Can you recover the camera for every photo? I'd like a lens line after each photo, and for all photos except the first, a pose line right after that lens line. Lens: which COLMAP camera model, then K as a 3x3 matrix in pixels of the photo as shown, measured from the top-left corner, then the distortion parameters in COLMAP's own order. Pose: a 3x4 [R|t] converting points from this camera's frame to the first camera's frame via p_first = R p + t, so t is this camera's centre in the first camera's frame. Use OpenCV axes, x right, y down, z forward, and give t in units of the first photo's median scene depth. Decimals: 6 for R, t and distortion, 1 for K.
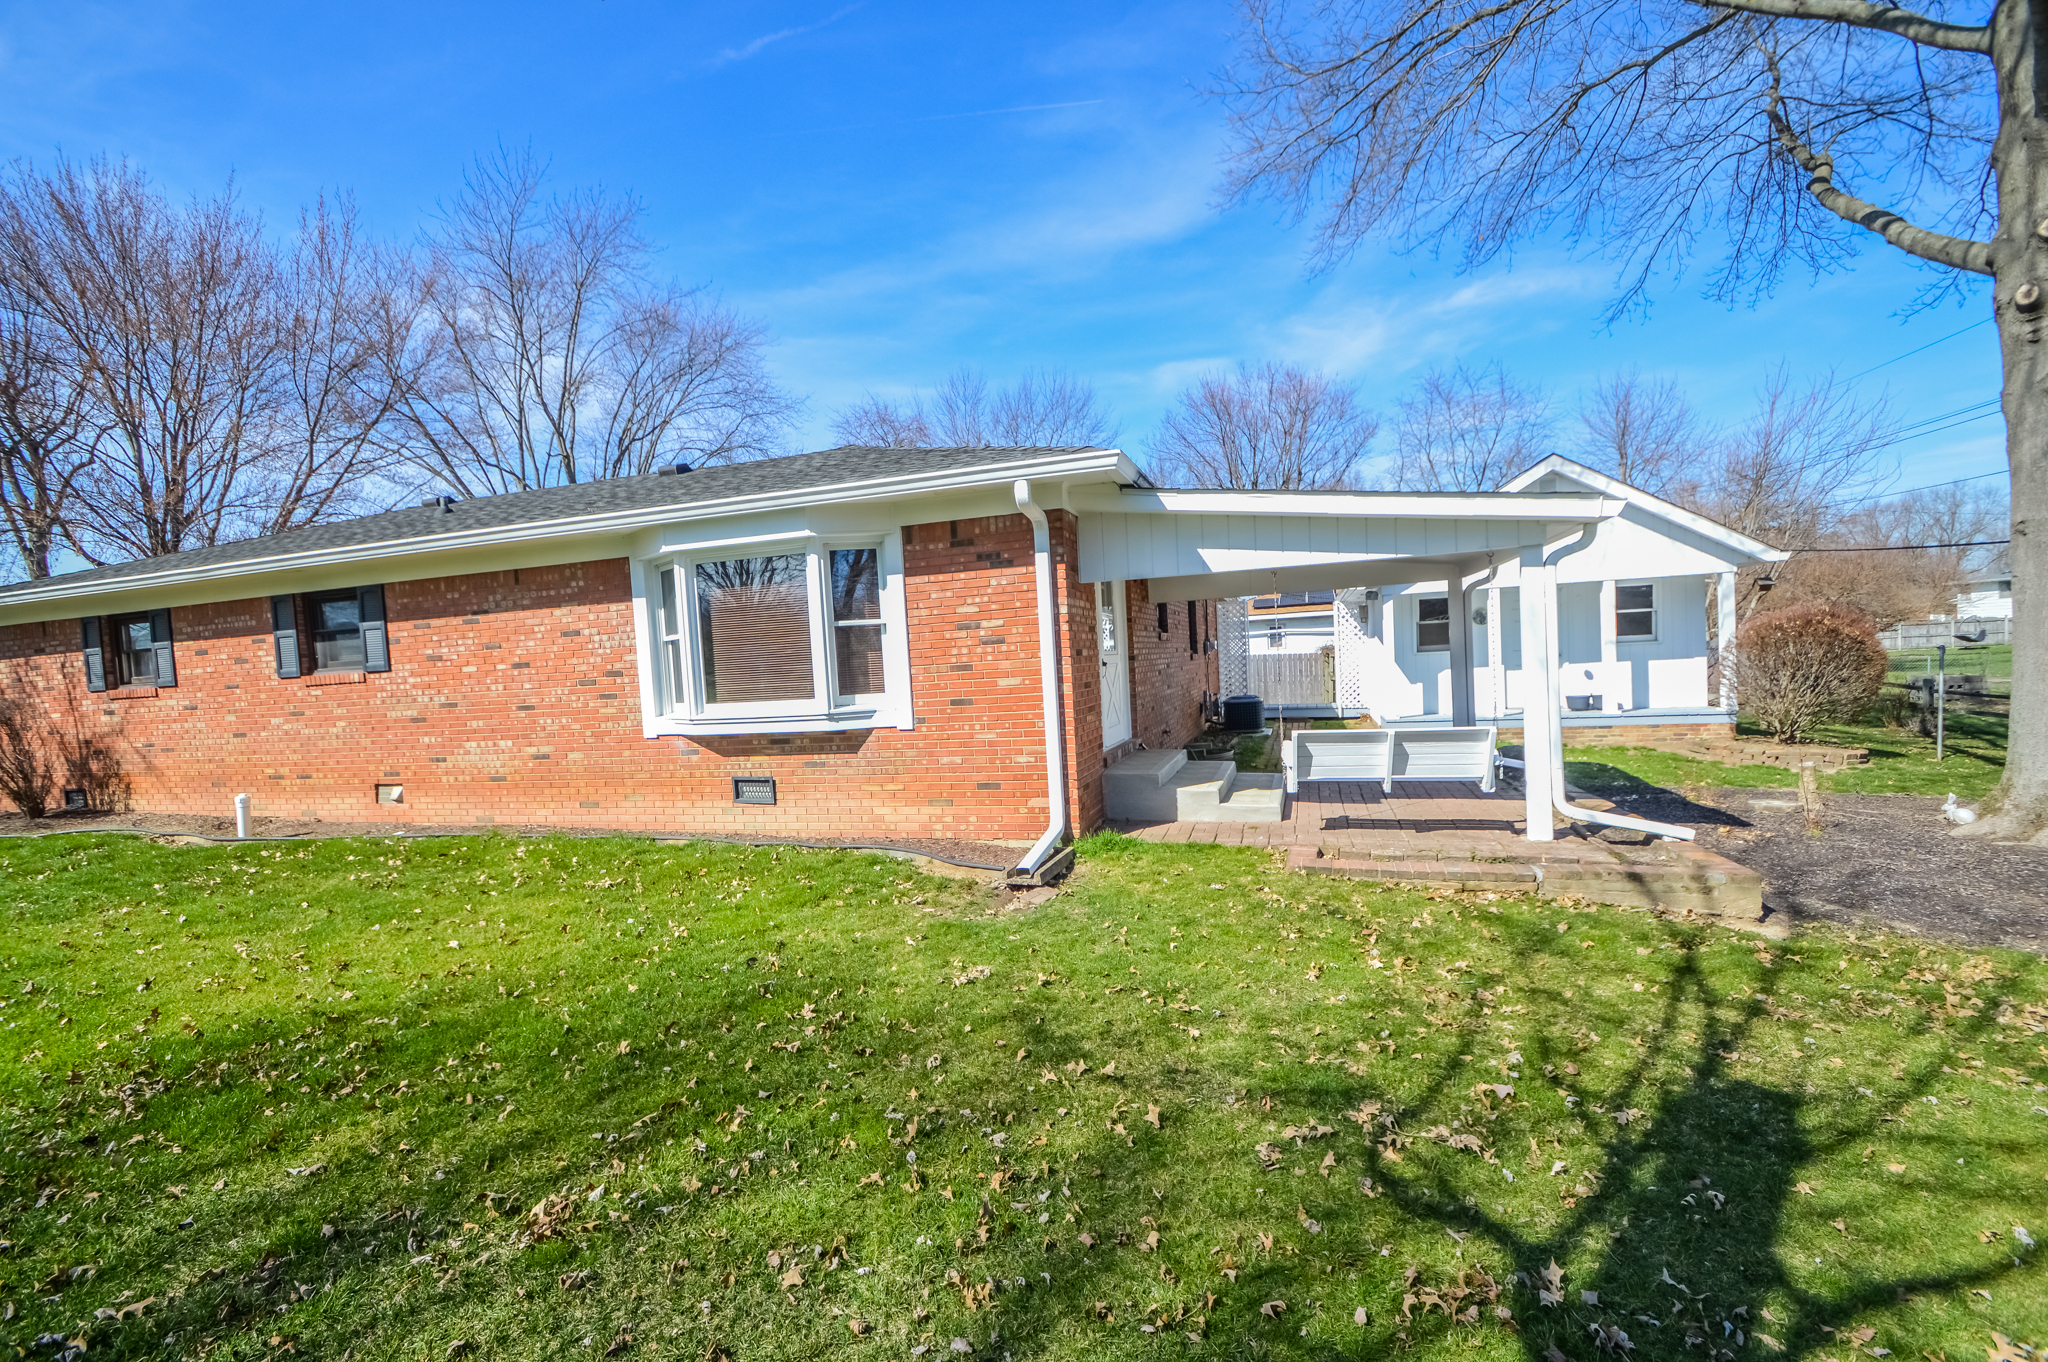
lens RADIAL K [[915.5, 0, 1029.0], [0, 915.5, 715.7], [0, 0, 1]] dist [-0.001986, -0.007357]
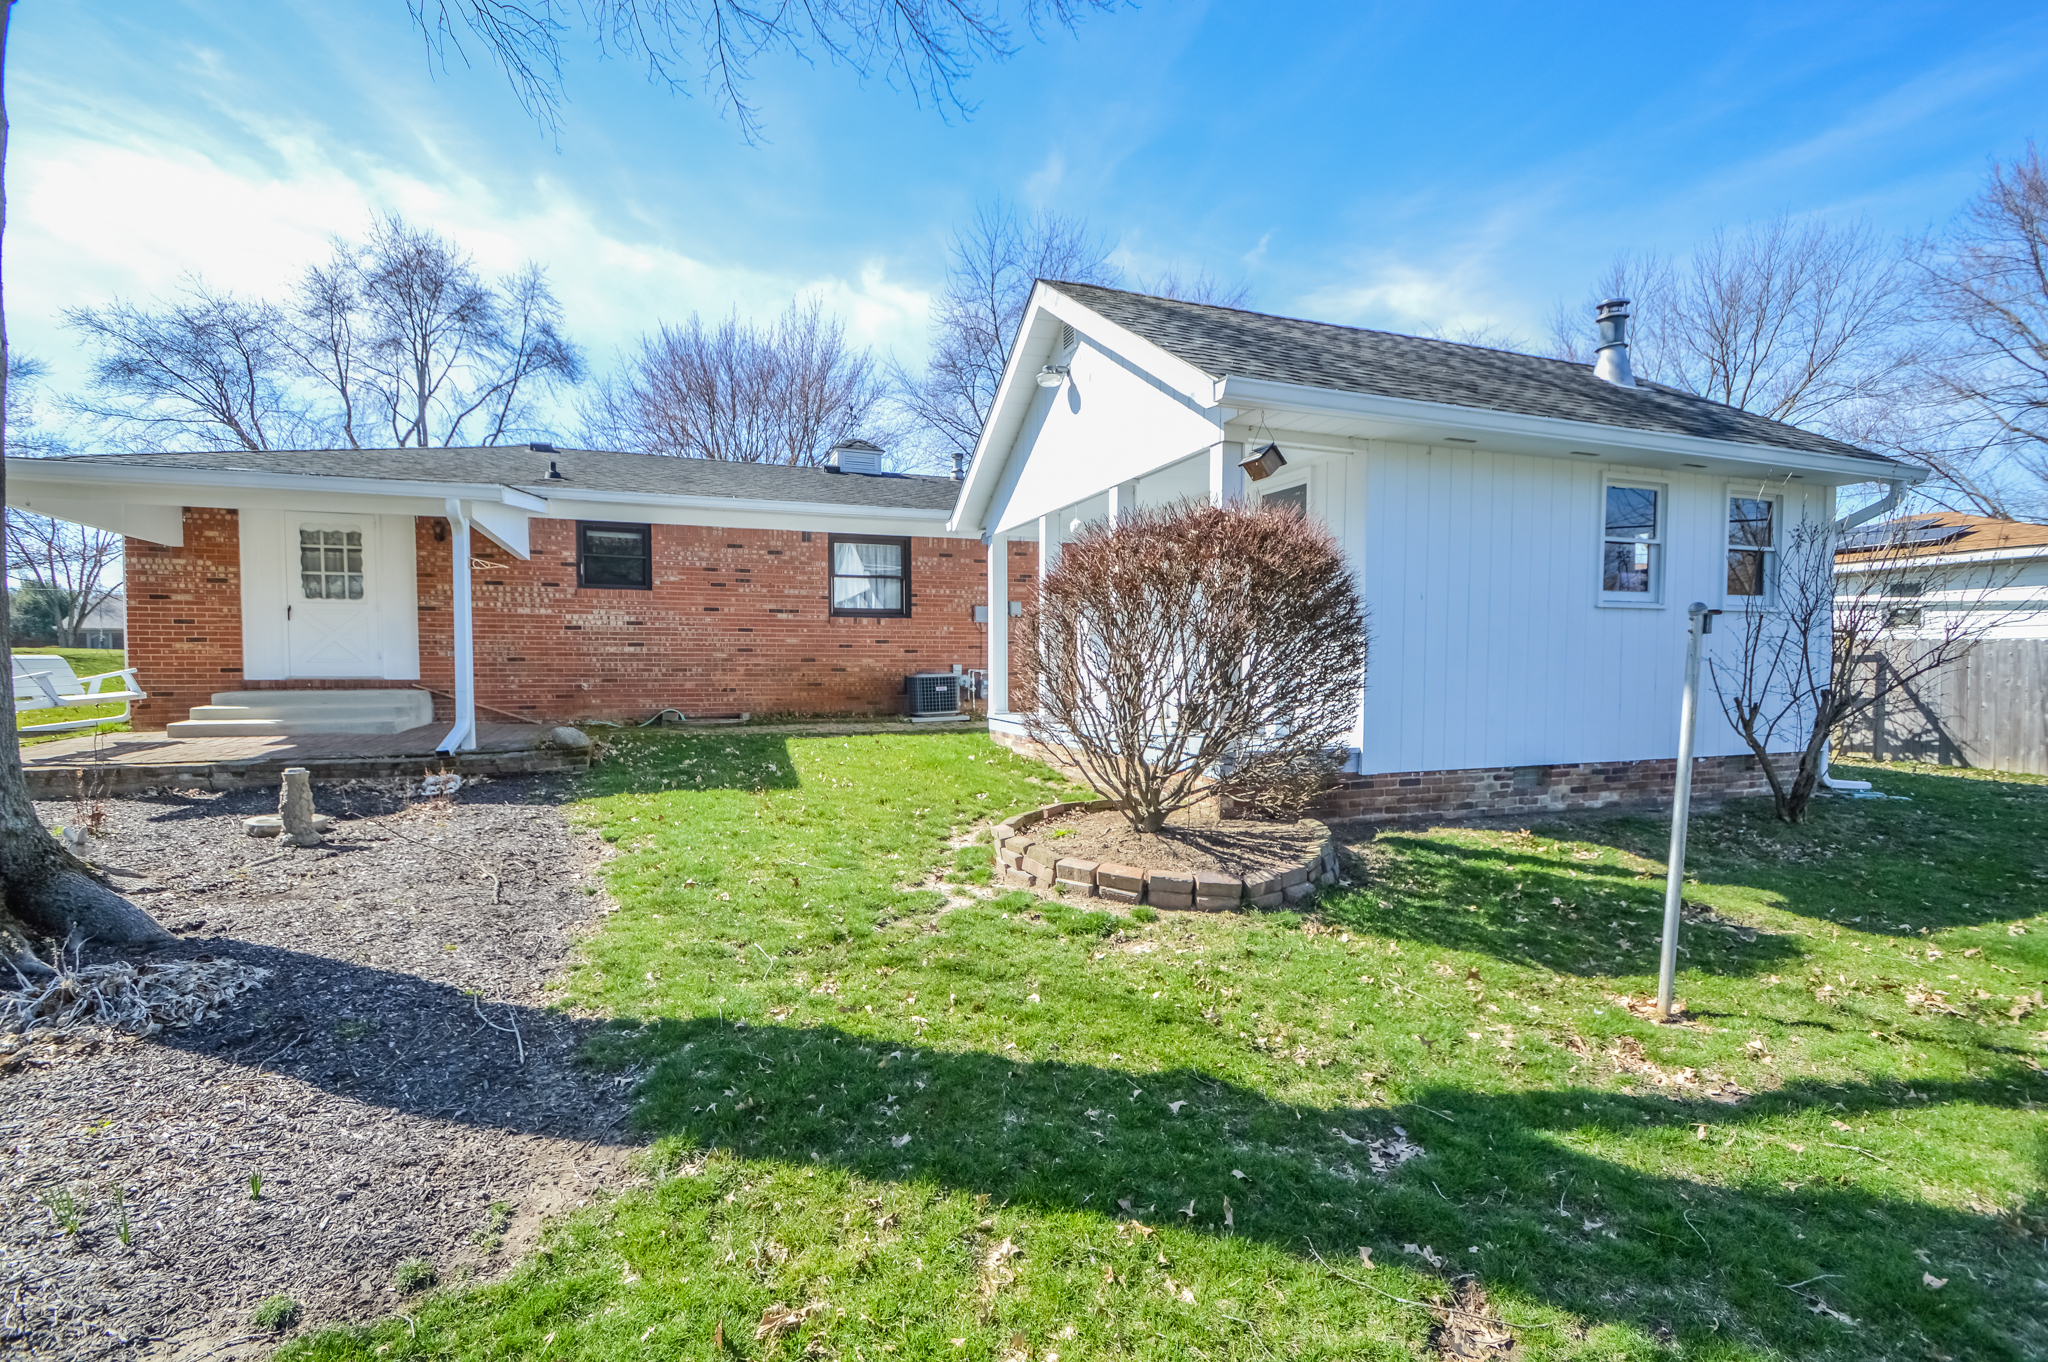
lens RADIAL K [[915.5, 0, 1018.7], [0, 915.5, 711.3], [0, 0, 1]] dist [-0.001986, -0.007357]
pose [[0.612810, 0.090940, -0.784980, 1.515802], [-0.079817, 0.995399, 0.053007, -0.057183], [0.786189, 0.030172, 0.617249, 0.907445]]
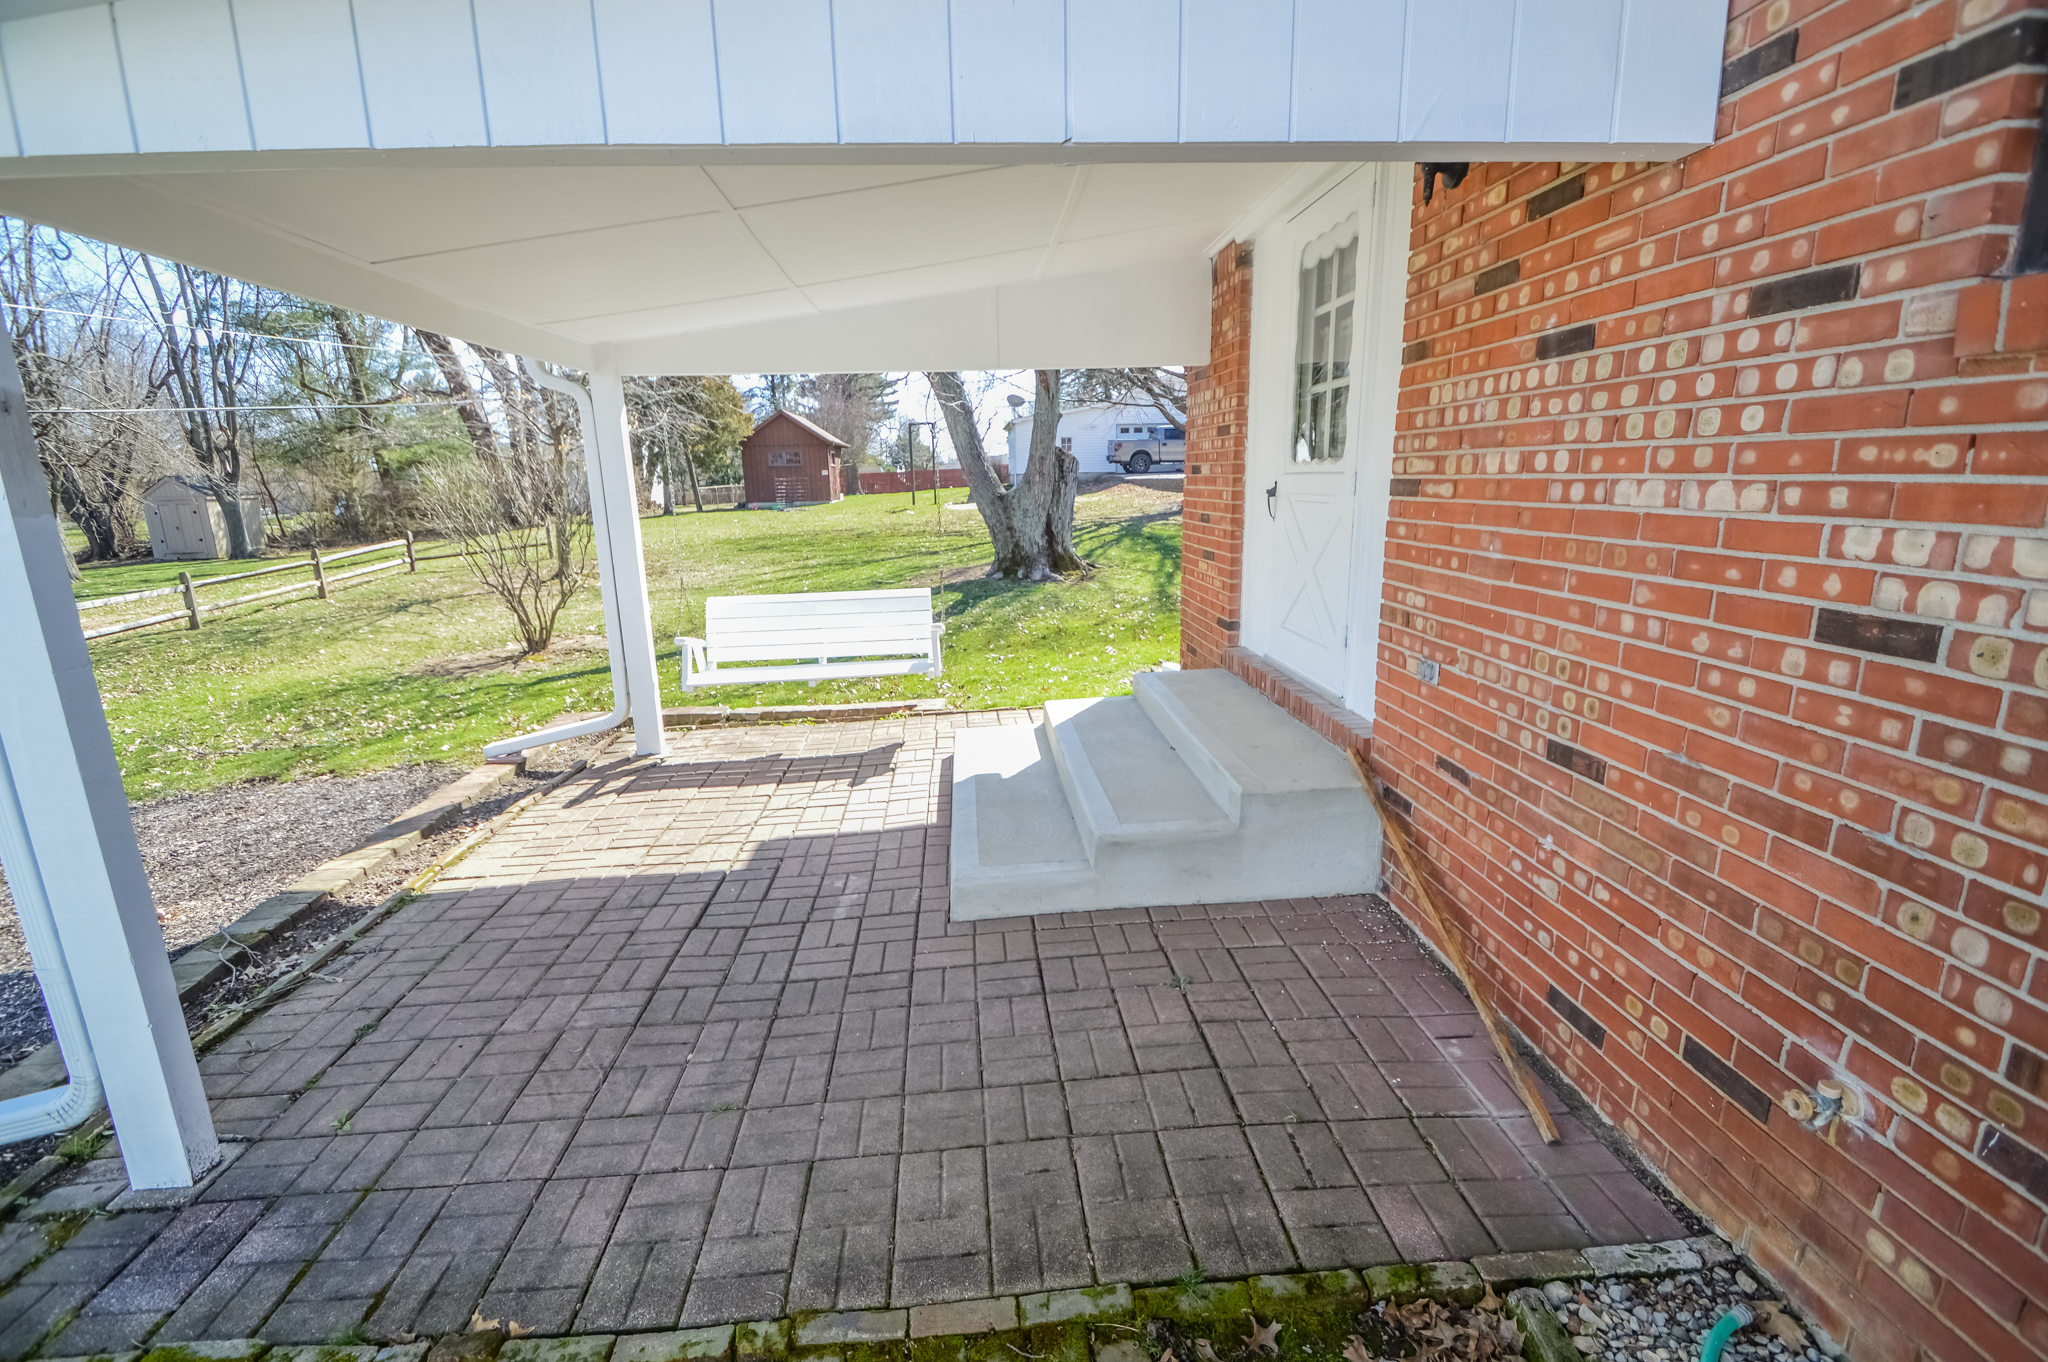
lens RADIAL K [[915.5, 0, 1026.2], [0, 915.5, 694.9], [0, 0, 1]] dist [-0.001986, -0.007357]
pose [[-0.928993, 0.159113, -0.334149, 0.351081], [0.053400, 0.951045, 0.304403, -0.099137], [0.366225, 0.264944, -0.892011, 1.276025]]
